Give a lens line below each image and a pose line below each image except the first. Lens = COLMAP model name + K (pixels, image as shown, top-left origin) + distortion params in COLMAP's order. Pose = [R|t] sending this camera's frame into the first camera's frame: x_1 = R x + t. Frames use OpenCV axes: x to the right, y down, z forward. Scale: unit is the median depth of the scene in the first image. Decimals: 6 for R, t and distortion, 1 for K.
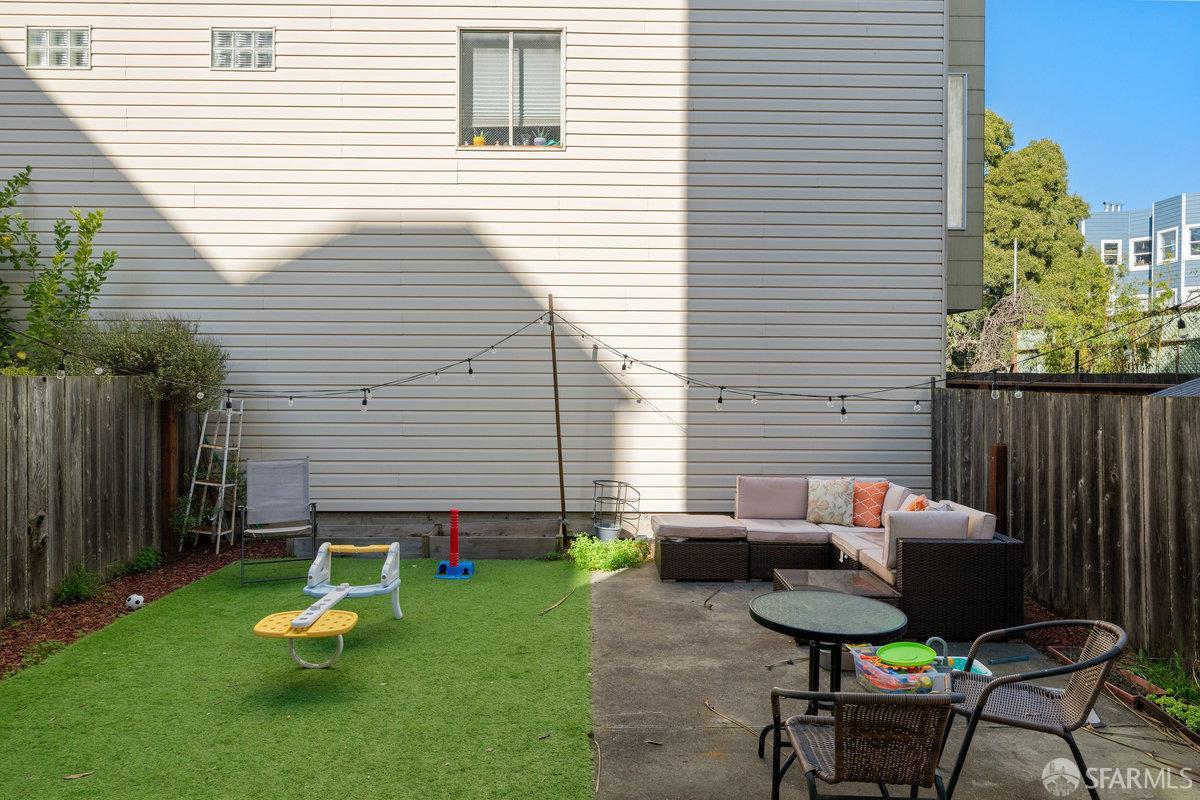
lens RADIAL K [[773.3, 0, 603.1], [0, 773.3, 375.3], [0, 0, 1]] dist [-0.000844, -0.001316]
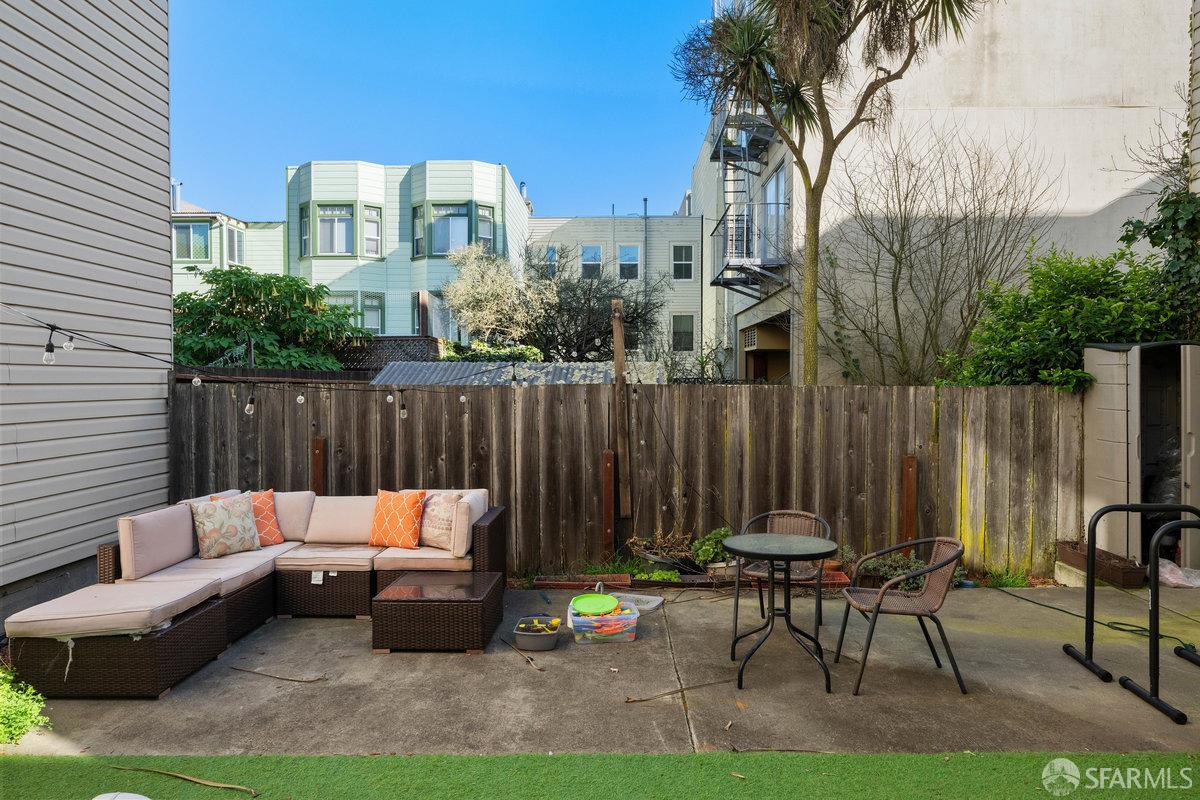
lens RADIAL K [[806.0, 0, 600.0], [0, 806.0, 400.0], [0, 0, 1]] dist [0.000926, 0.000239]
pose [[0.035869, -0.032581, 0.998825, -0.708123], [-0.005749, 0.999445, 0.032808, 0.005683], [-0.999340, -0.006919, 0.035661, 0.807035]]
